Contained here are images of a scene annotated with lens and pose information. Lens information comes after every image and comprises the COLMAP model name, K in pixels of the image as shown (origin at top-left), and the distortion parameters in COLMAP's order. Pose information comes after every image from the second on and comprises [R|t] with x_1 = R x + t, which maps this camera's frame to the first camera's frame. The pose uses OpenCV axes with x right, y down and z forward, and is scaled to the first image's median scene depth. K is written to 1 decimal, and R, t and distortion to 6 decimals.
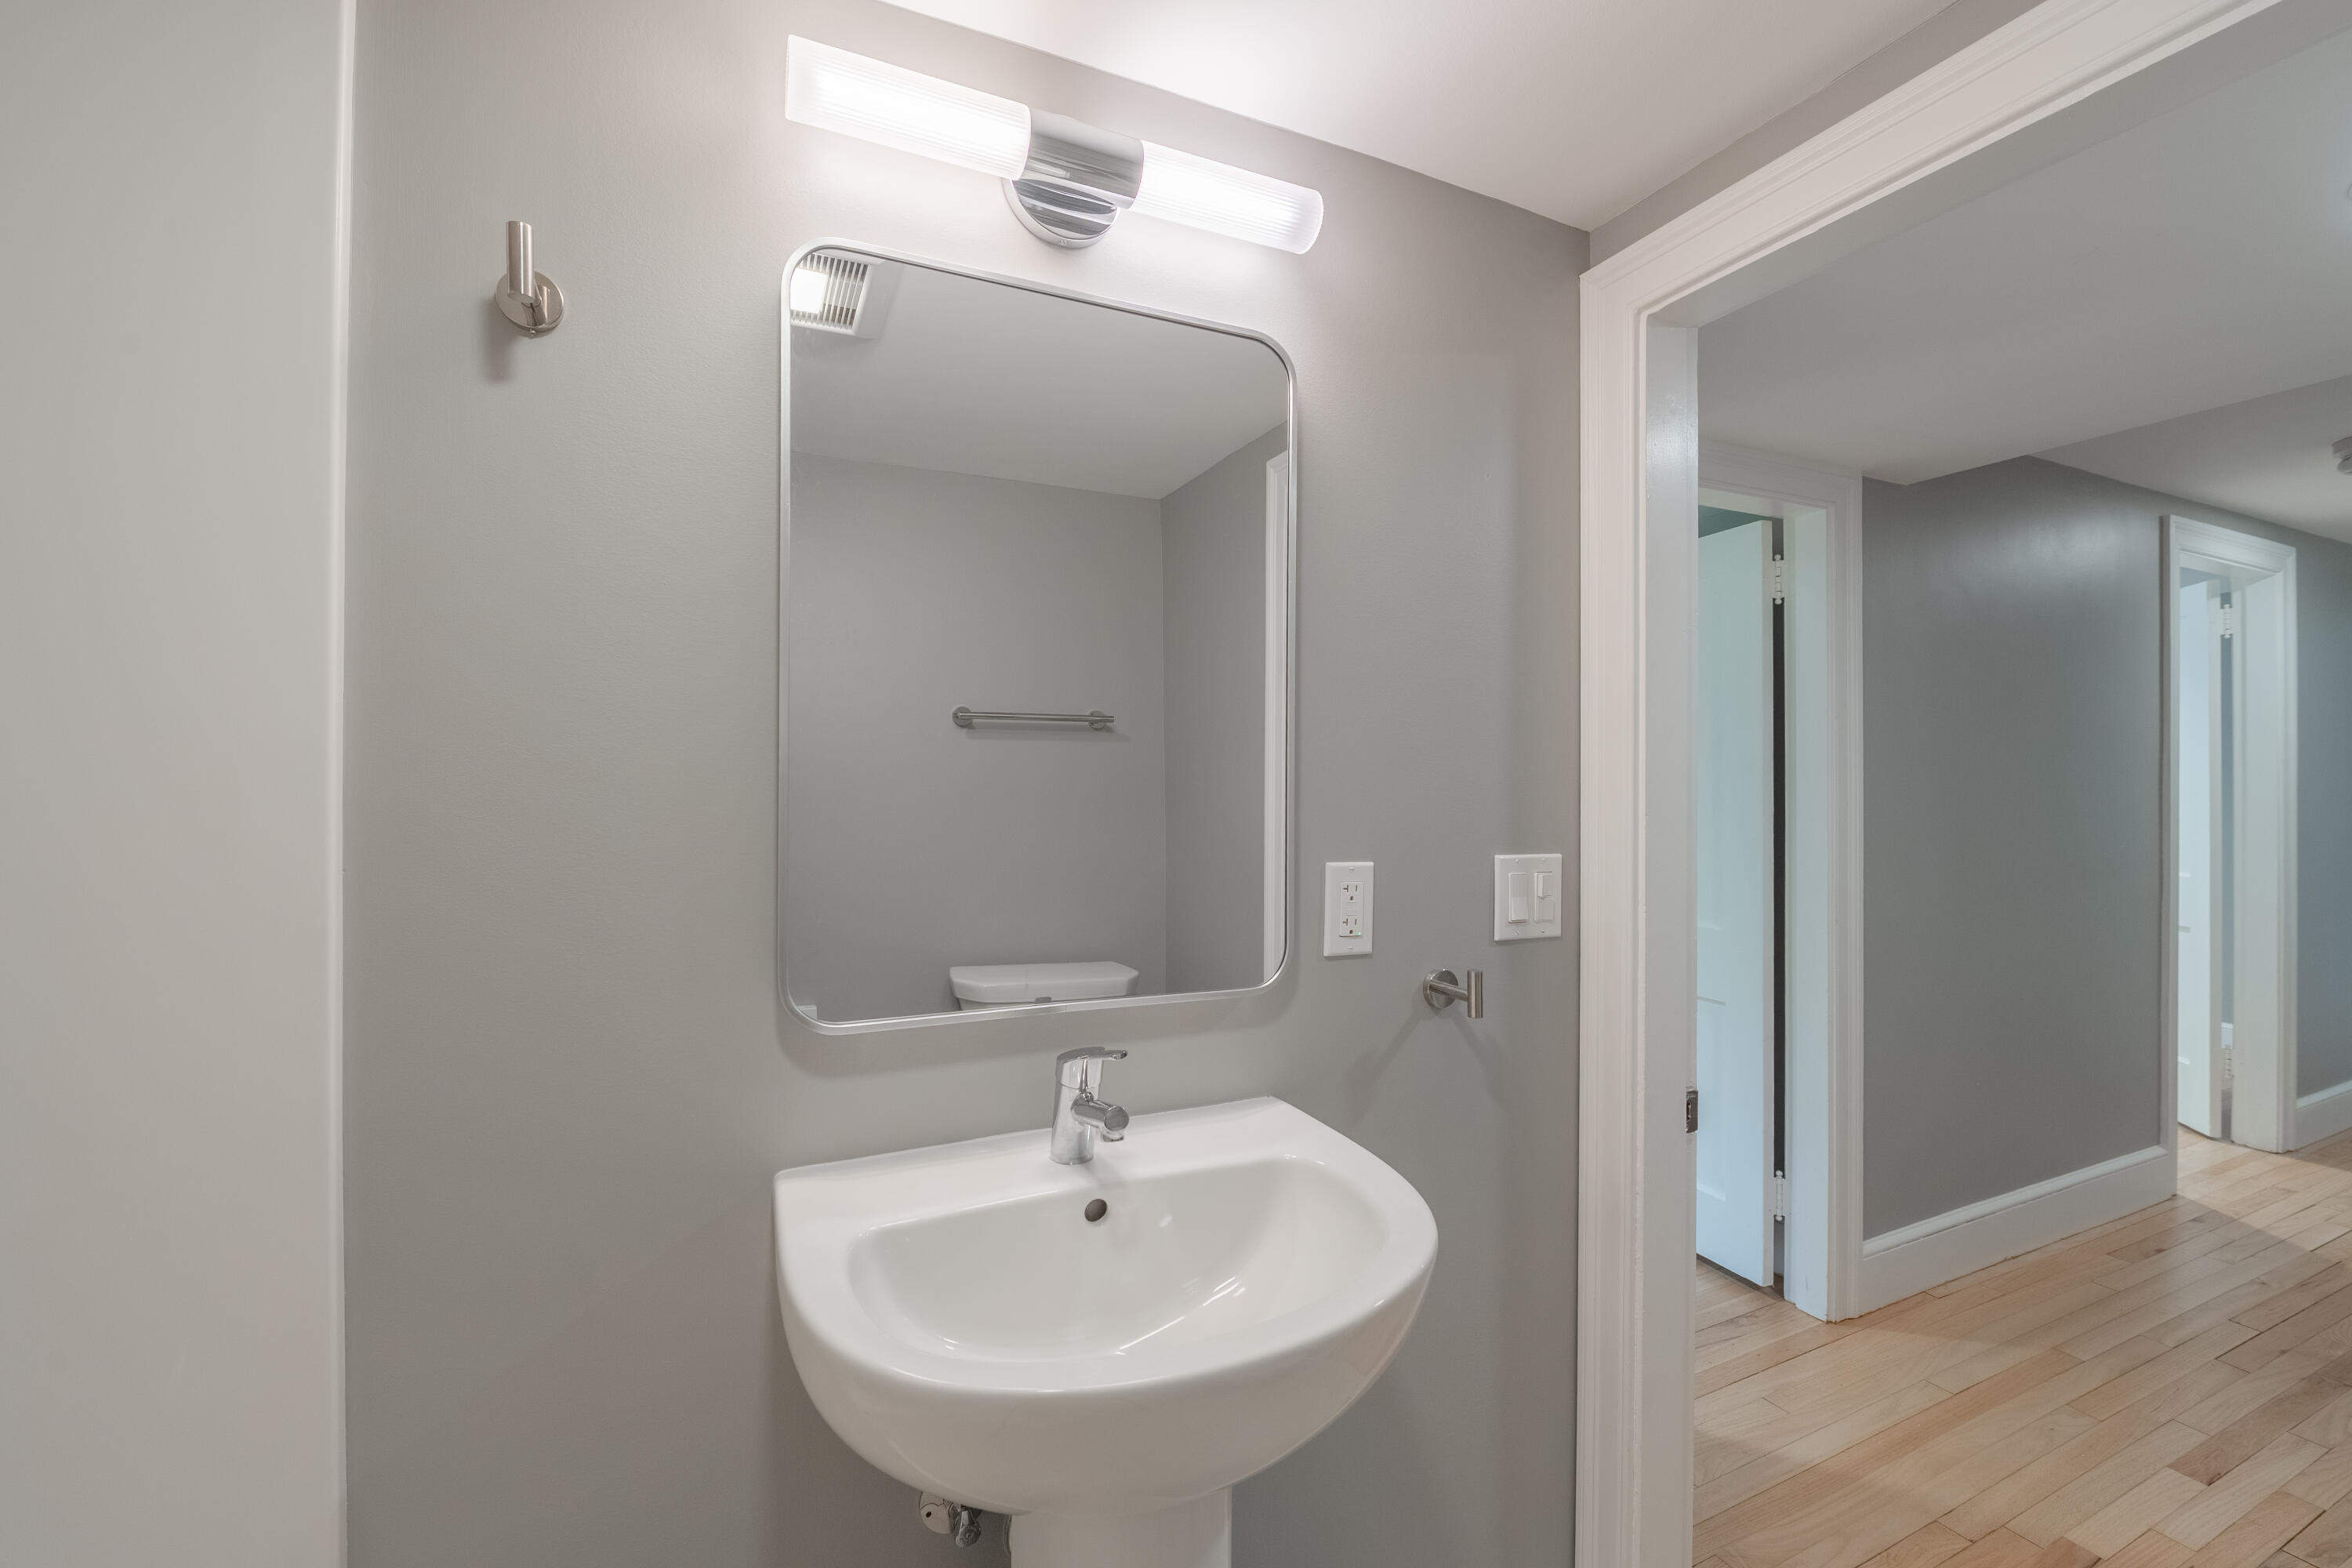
lens RADIAL K [[947.9, 0, 1170.9], [0, 947.9, 777.9], [0, 0, 1]] dist [-0.013972, -0.001202]
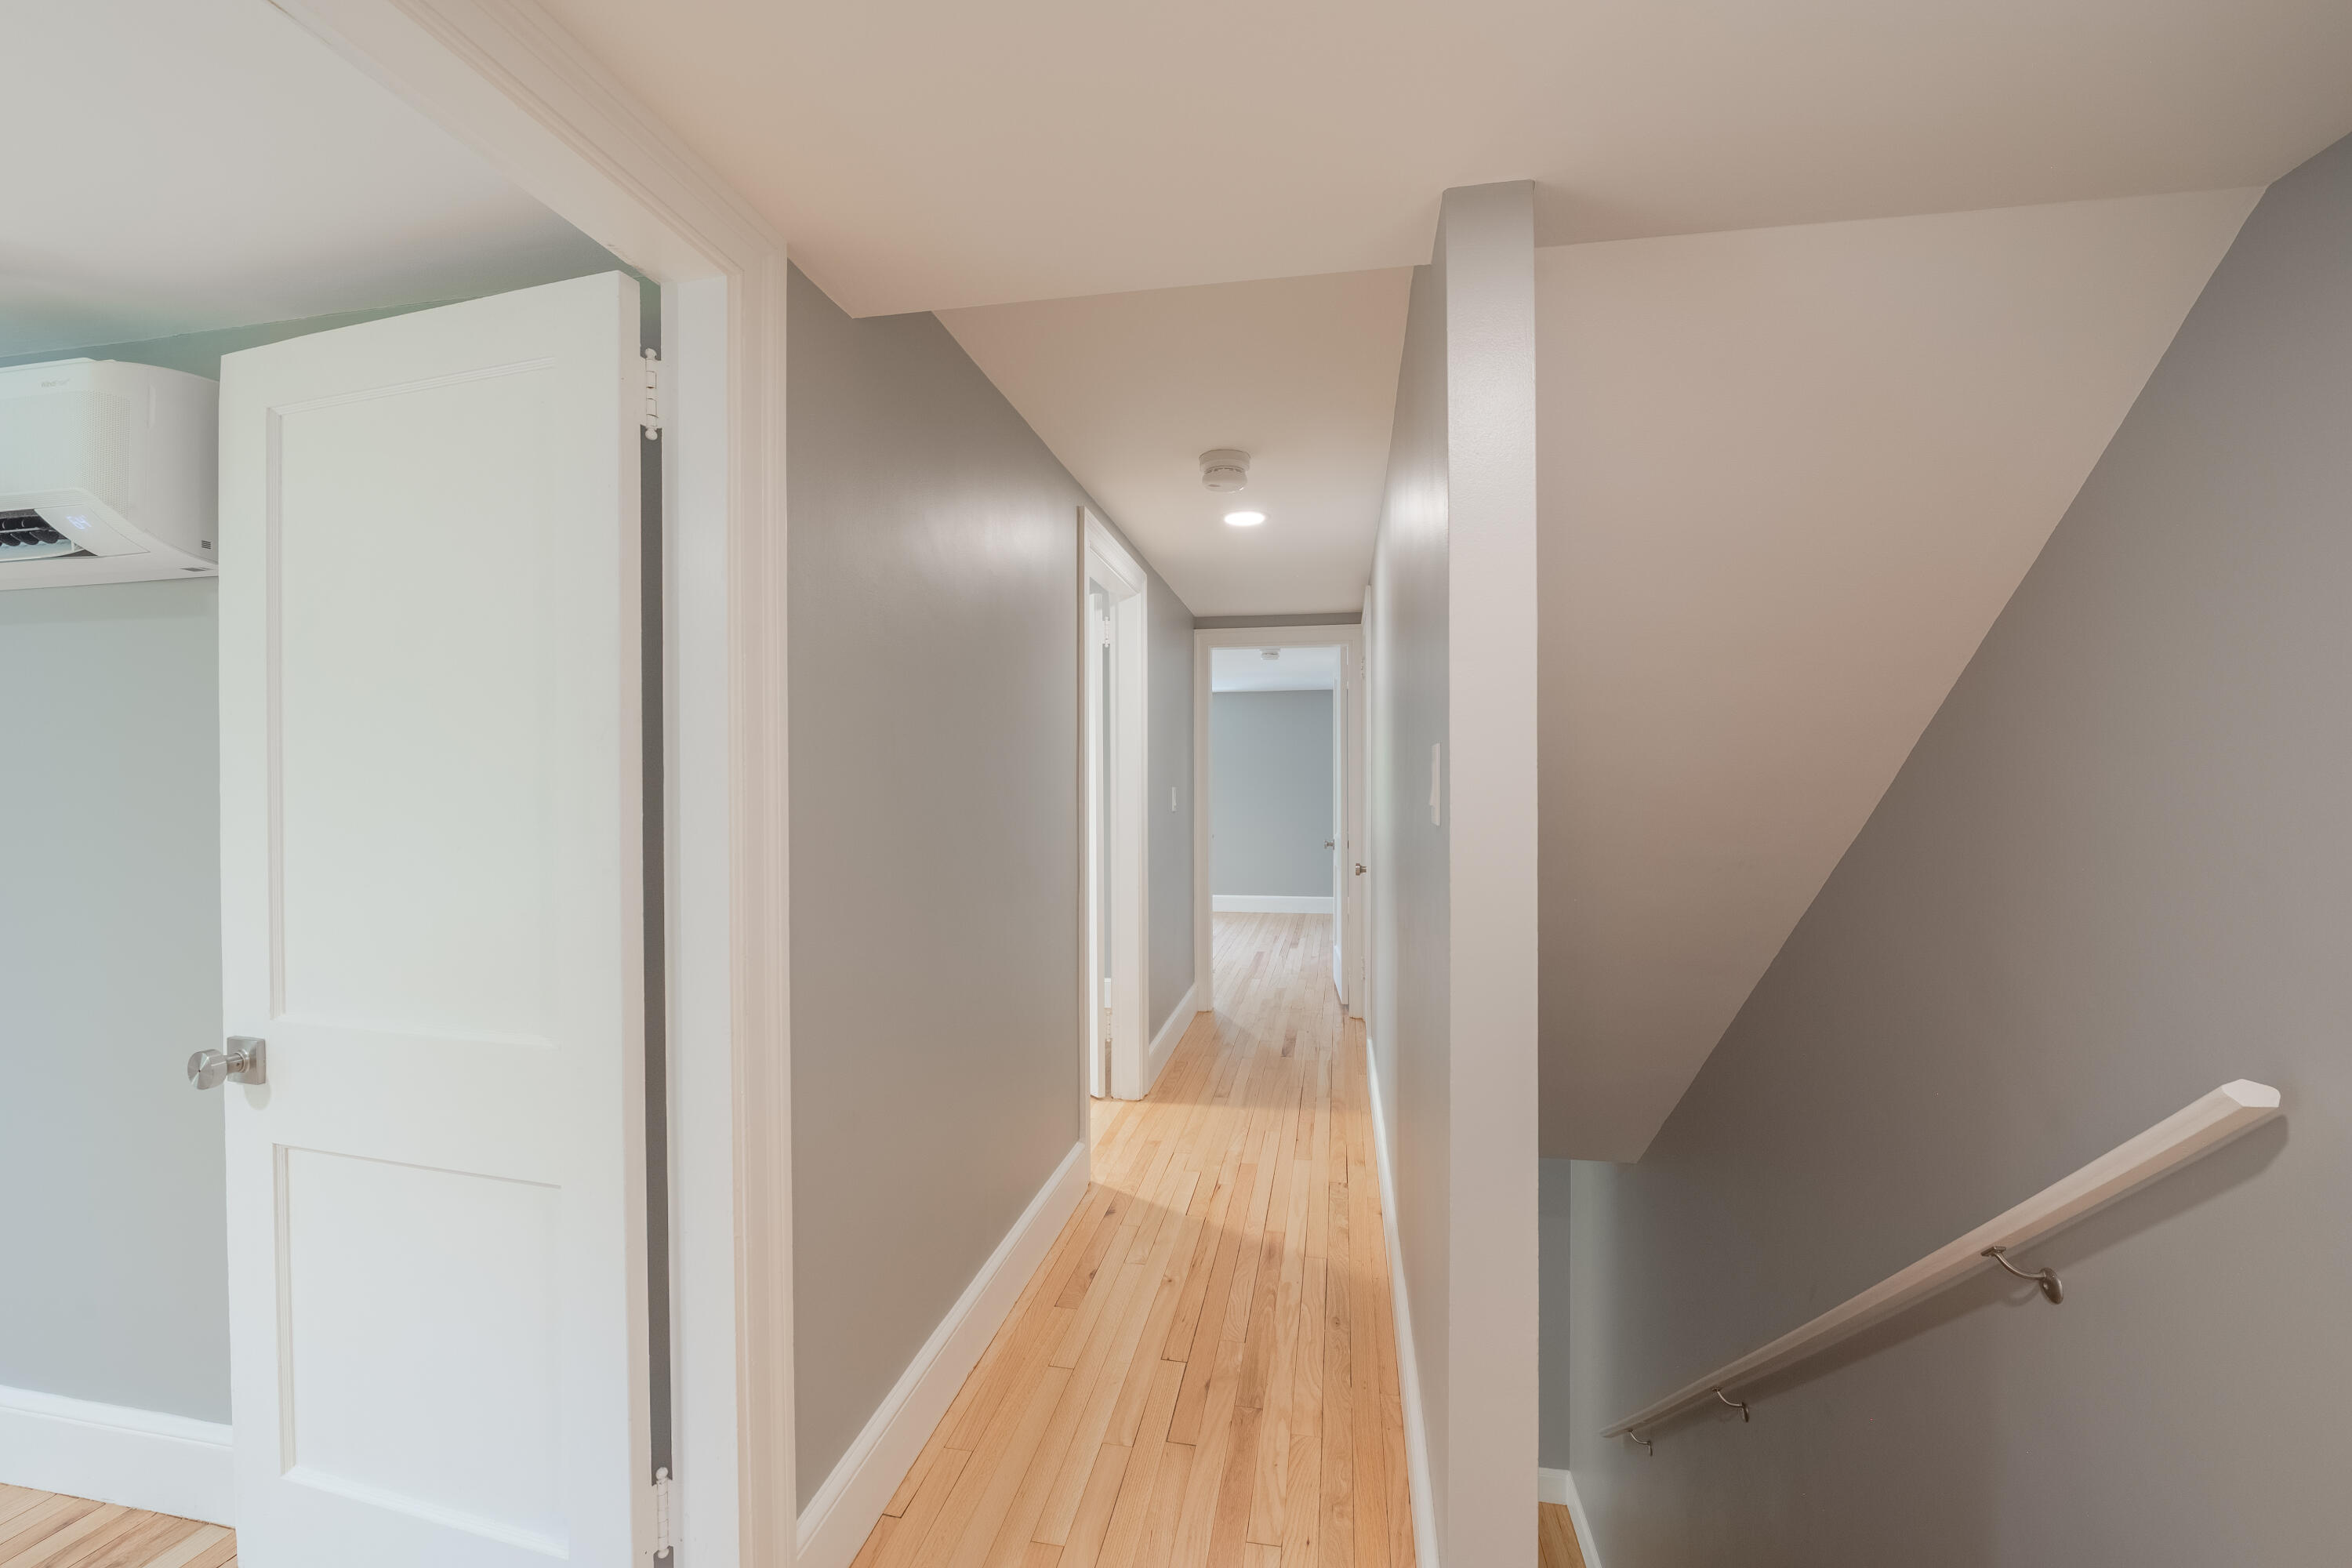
lens RADIAL K [[947.9, 0, 1160.2], [0, 947.9, 791.7], [0, 0, 1]] dist [-0.013972, -0.001202]
pose [[0.573866, -0.009448, 0.818895, 0.340340], [-0.001415, 0.999921, 0.012528, 0.011954], [-0.818948, -0.008348, 0.573807, 0.412769]]
